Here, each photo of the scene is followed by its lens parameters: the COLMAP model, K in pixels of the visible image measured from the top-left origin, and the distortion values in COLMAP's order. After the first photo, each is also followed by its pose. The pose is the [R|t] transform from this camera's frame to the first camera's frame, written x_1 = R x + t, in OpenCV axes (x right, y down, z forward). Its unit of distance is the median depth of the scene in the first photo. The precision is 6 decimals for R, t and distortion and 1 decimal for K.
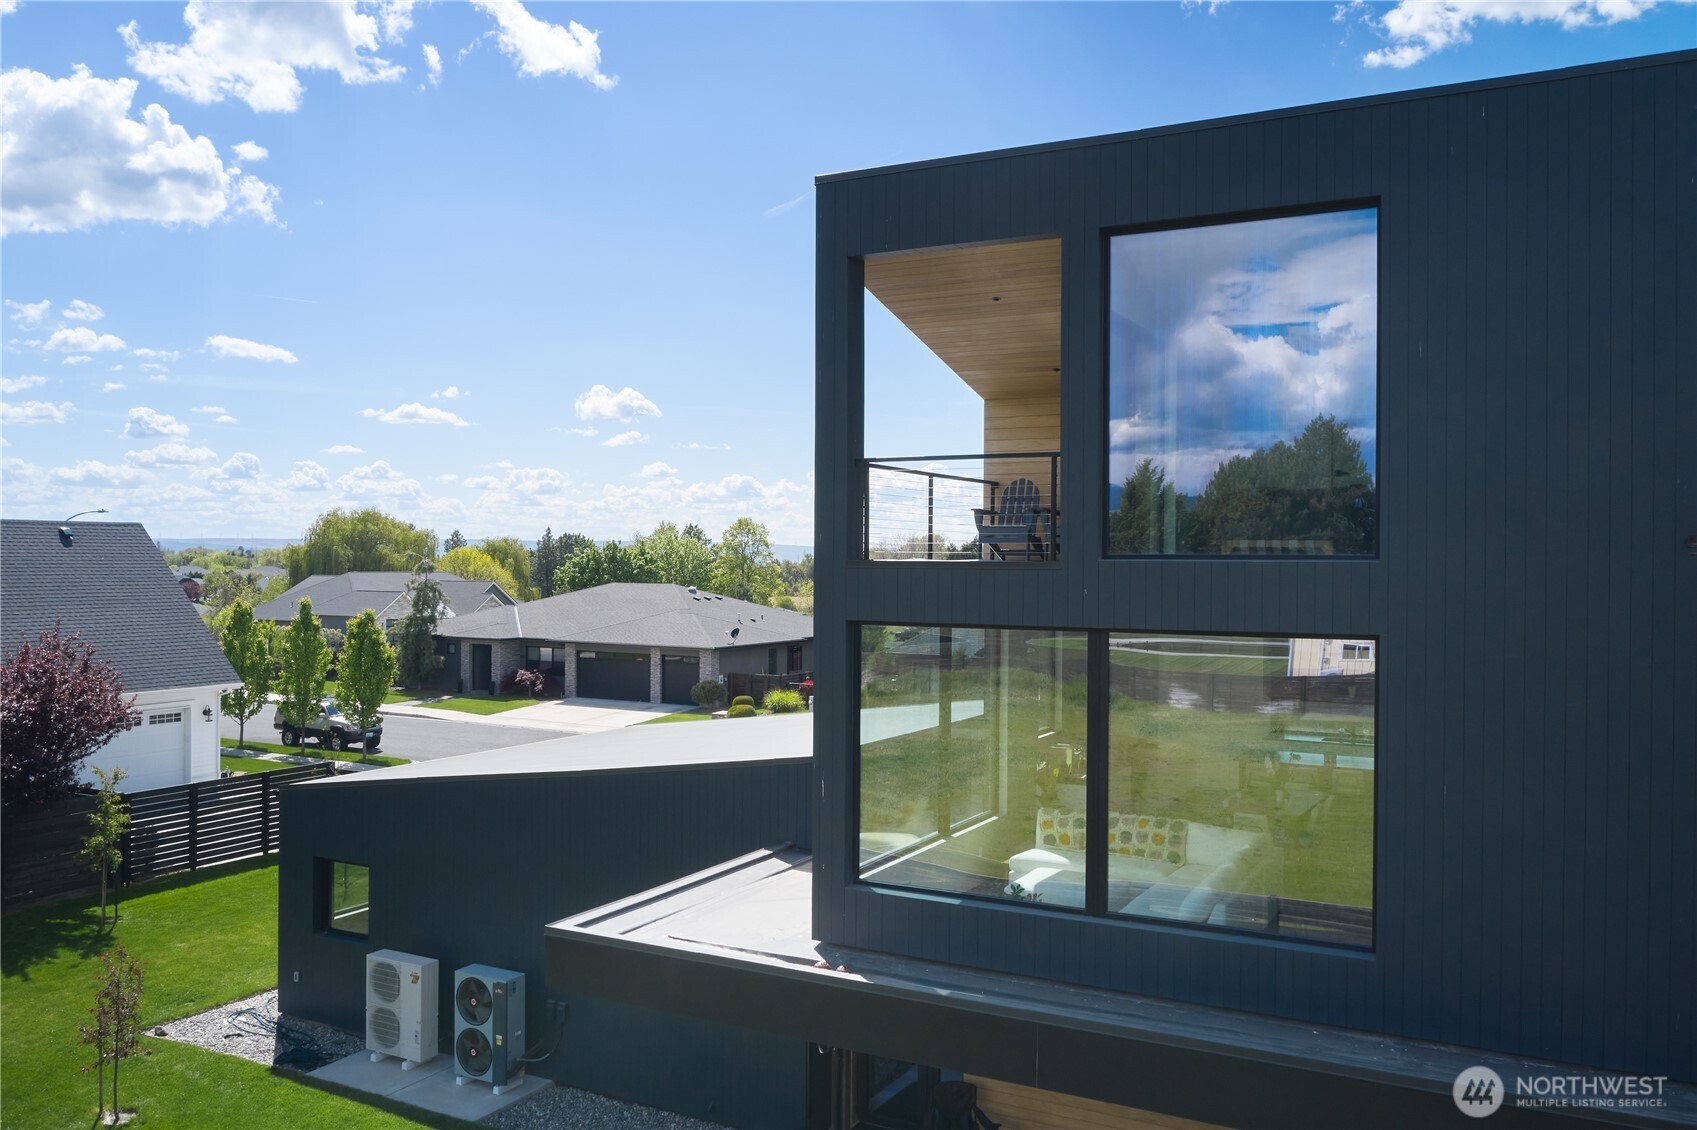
lens RADIAL K [[1340.8, 0, 848.5], [0, 1340.8, 565.0], [0, 0, 1]] dist [-0.007238, -0.002057]
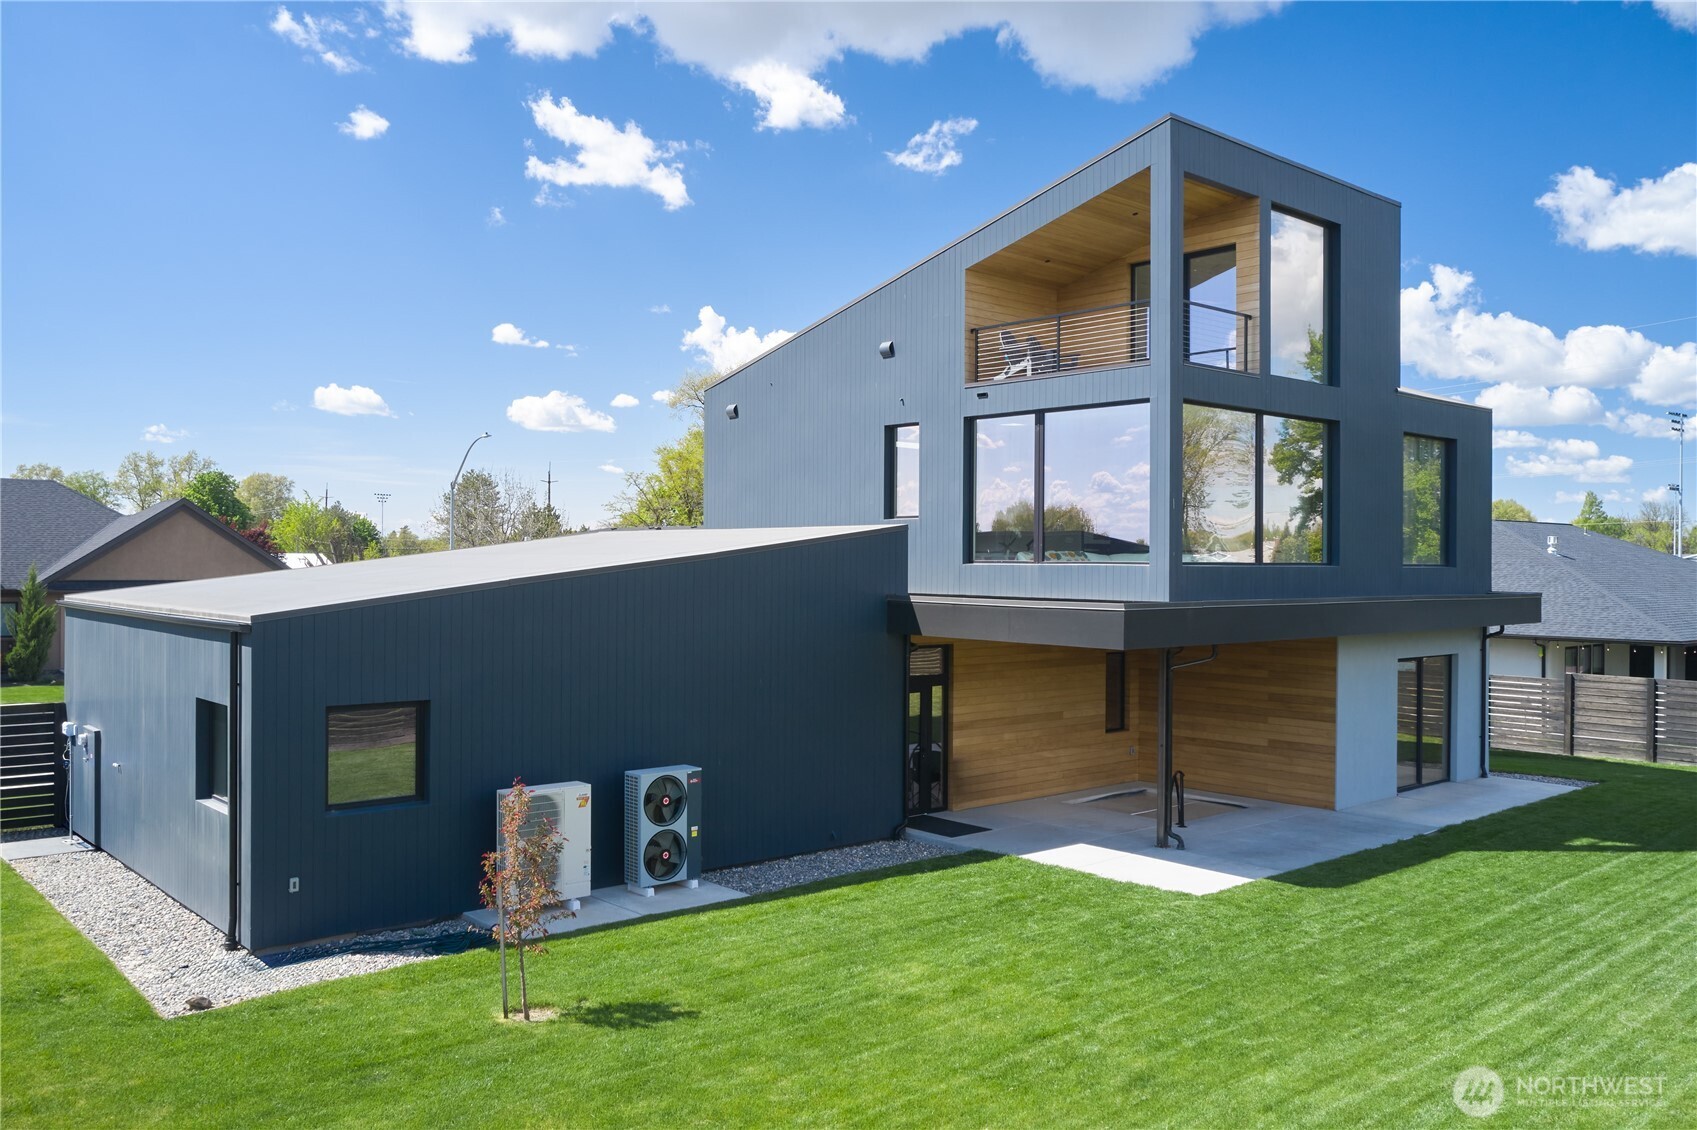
lens RADIAL K [[1340.8, 0, 848.5], [0, 1340.8, 565.0], [0, 0, 1]] dist [-0.007238, -0.002057]
pose [[0.343726, -0.006301, 0.939049, -1.103610], [-0.000832, 0.999975, 0.007014, 0.154148], [-0.939069, -0.003193, 0.343713, 0.556393]]
